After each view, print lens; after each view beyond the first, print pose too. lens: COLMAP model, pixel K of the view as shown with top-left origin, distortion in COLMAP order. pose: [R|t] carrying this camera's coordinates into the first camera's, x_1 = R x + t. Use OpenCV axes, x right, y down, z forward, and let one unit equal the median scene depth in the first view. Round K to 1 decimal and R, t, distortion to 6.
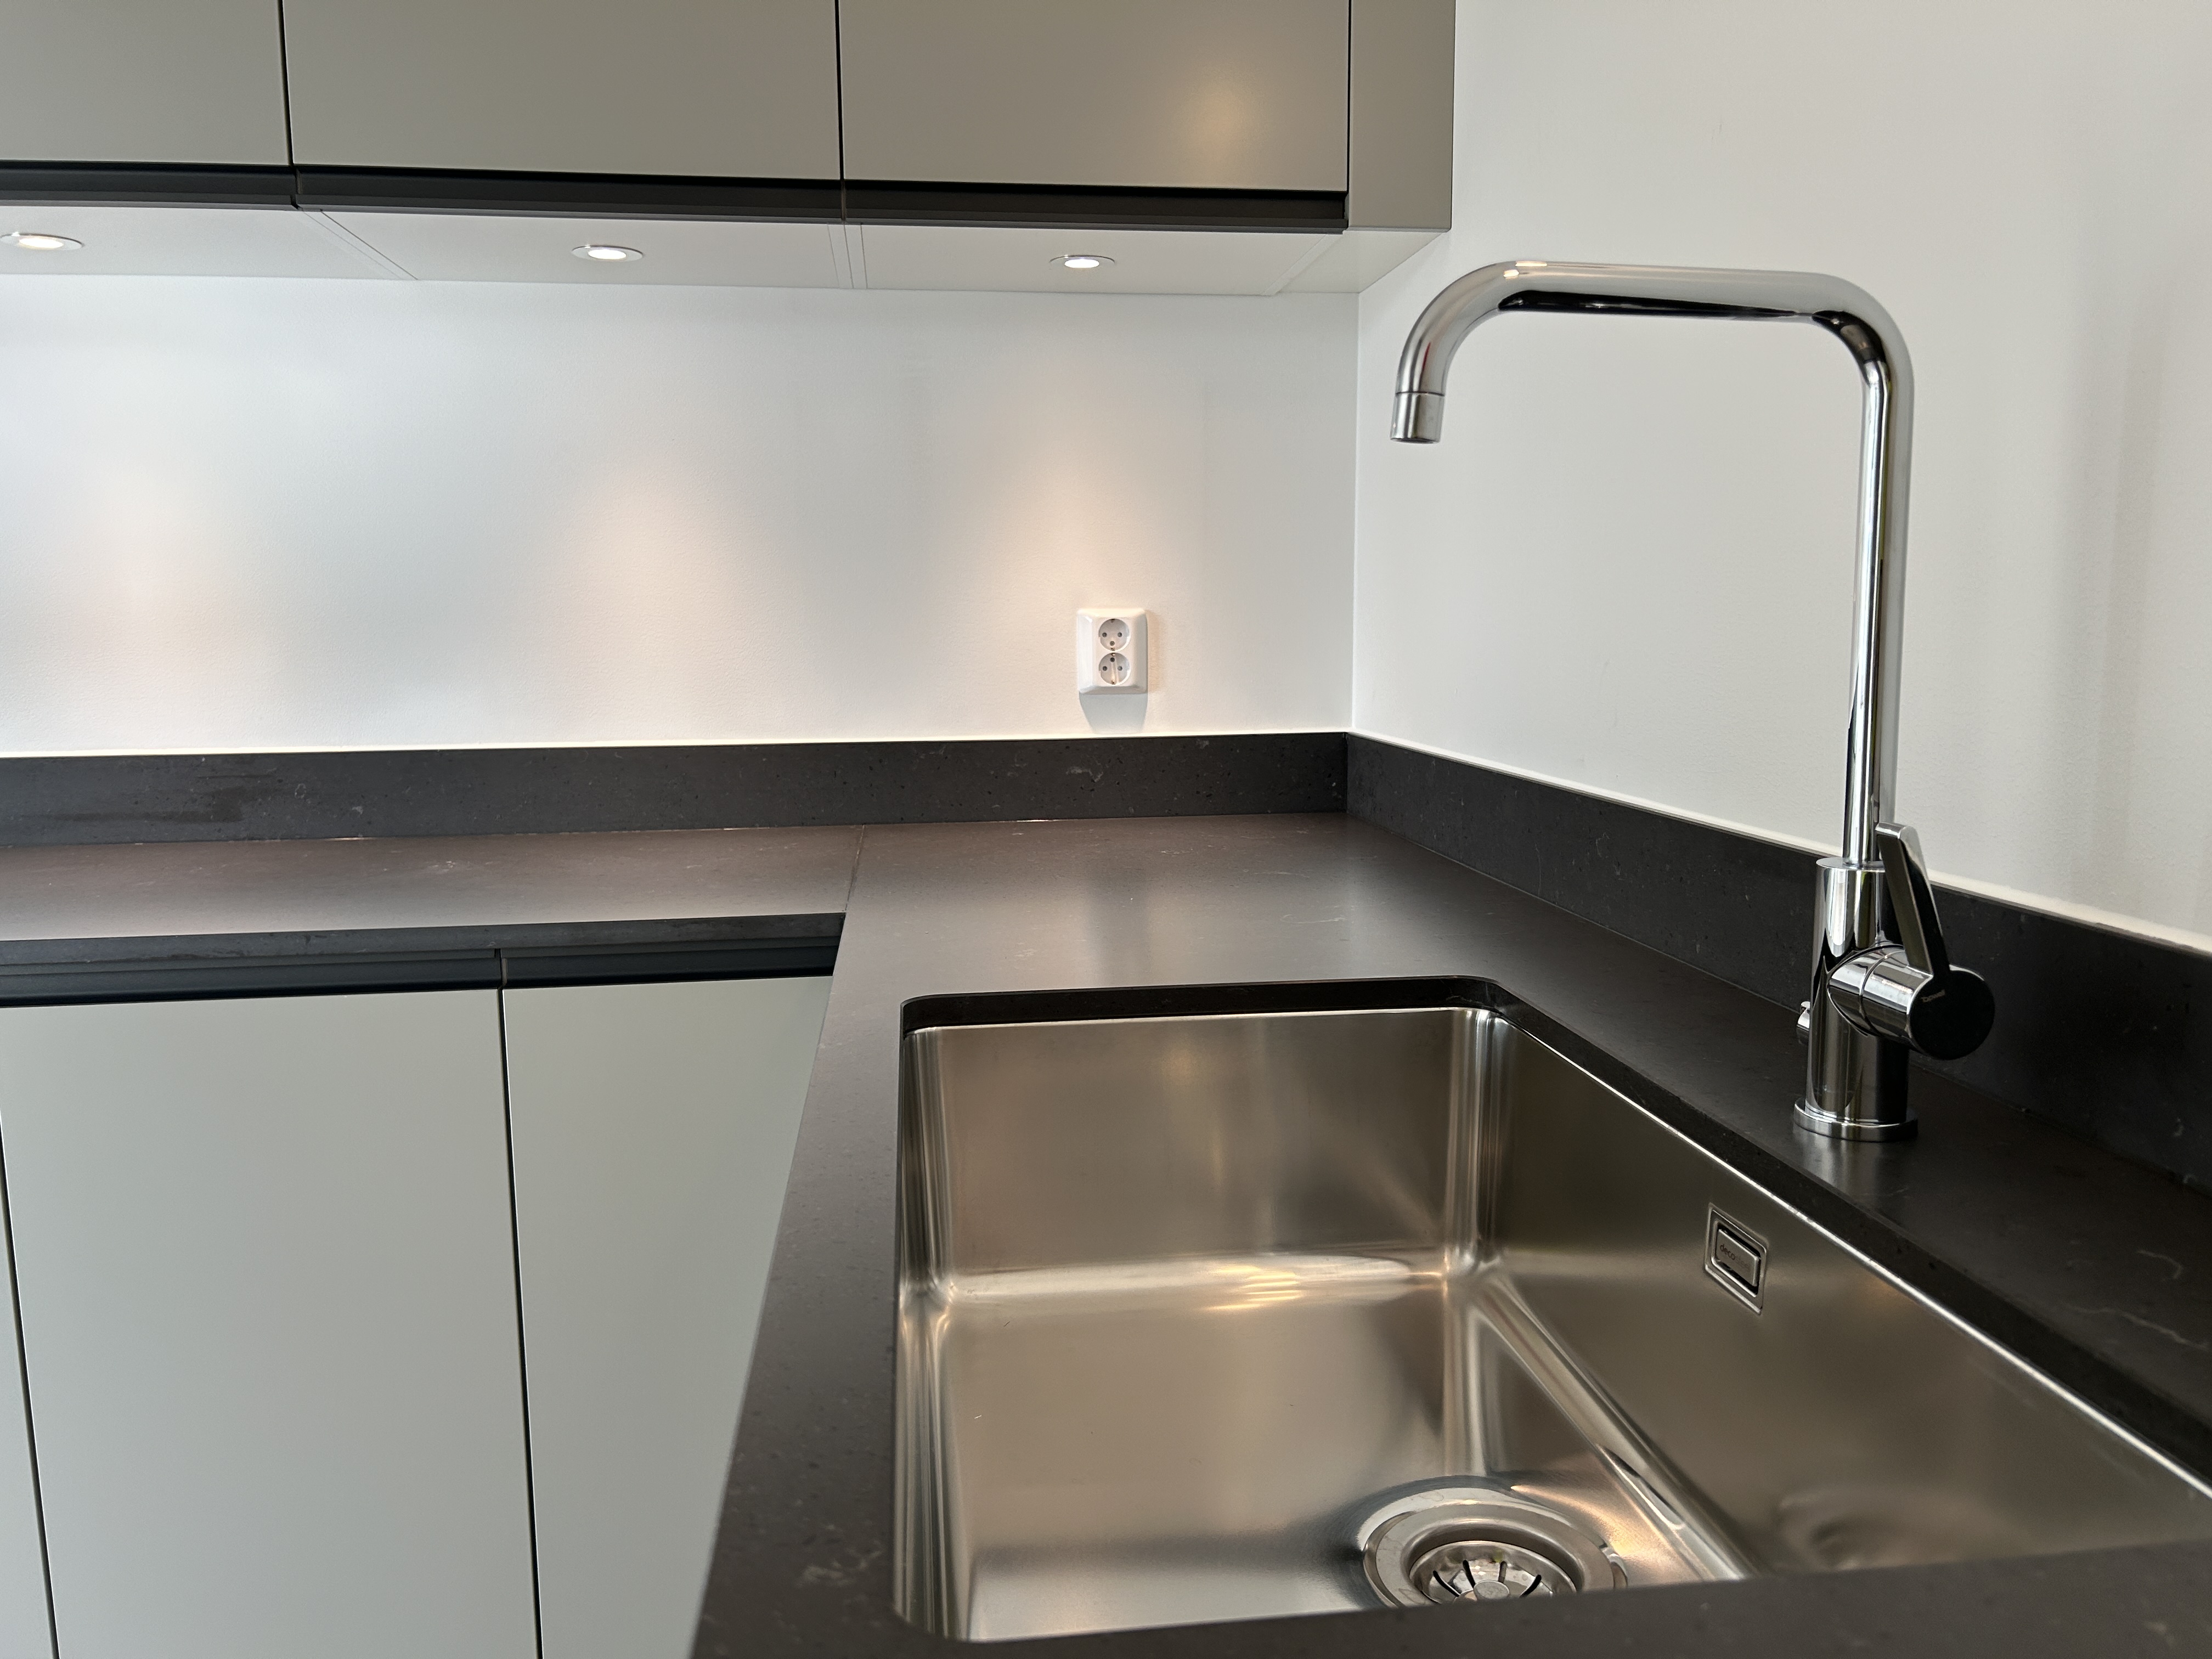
lens RADIAL K [[1669.7, 0, 1106.0], [0, 1669.7, 832.9], [0, 0, 1]] dist [0.006501, -0.000475]
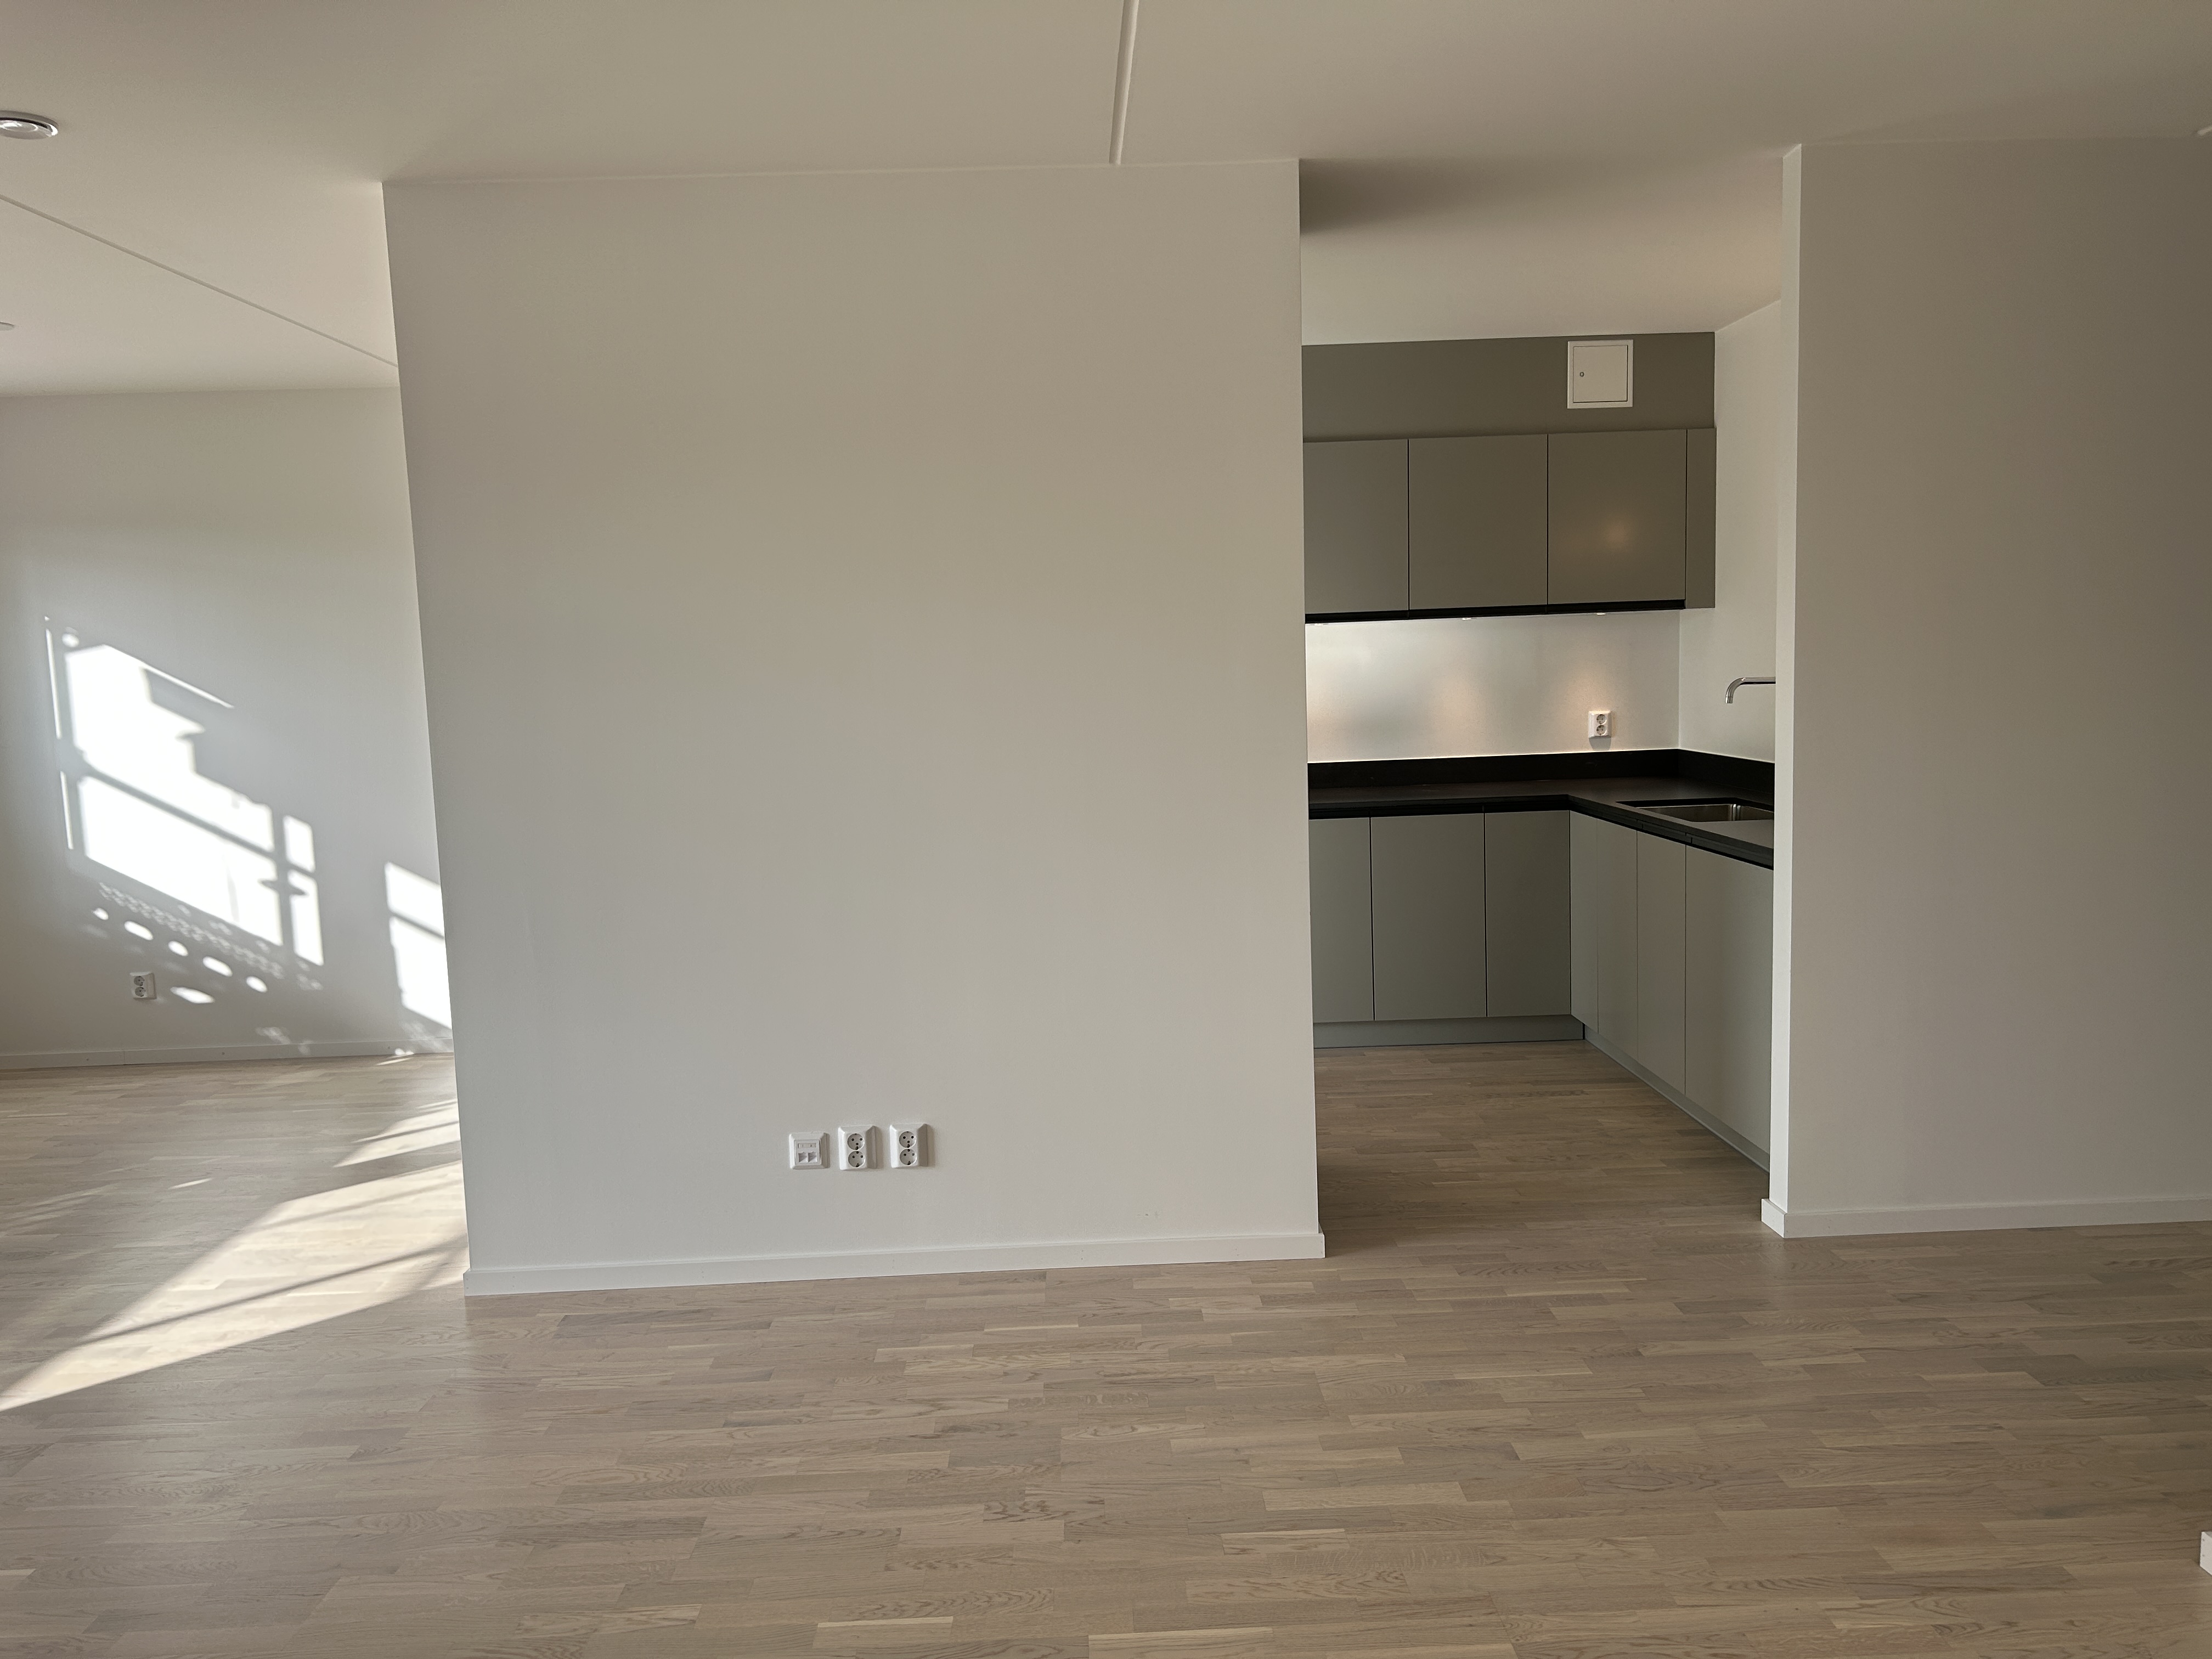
lens RADIAL K [[1669.7, 0, 1106.0], [0, 1669.7, 818.9], [0, 0, 1]] dist [0.006501, -0.000475]
pose [[0.995350, -0.013293, -0.095403, -0.625206], [0.010270, 0.999432, -0.032111, 0.159291], [0.095776, 0.030982, 0.994921, -2.211225]]
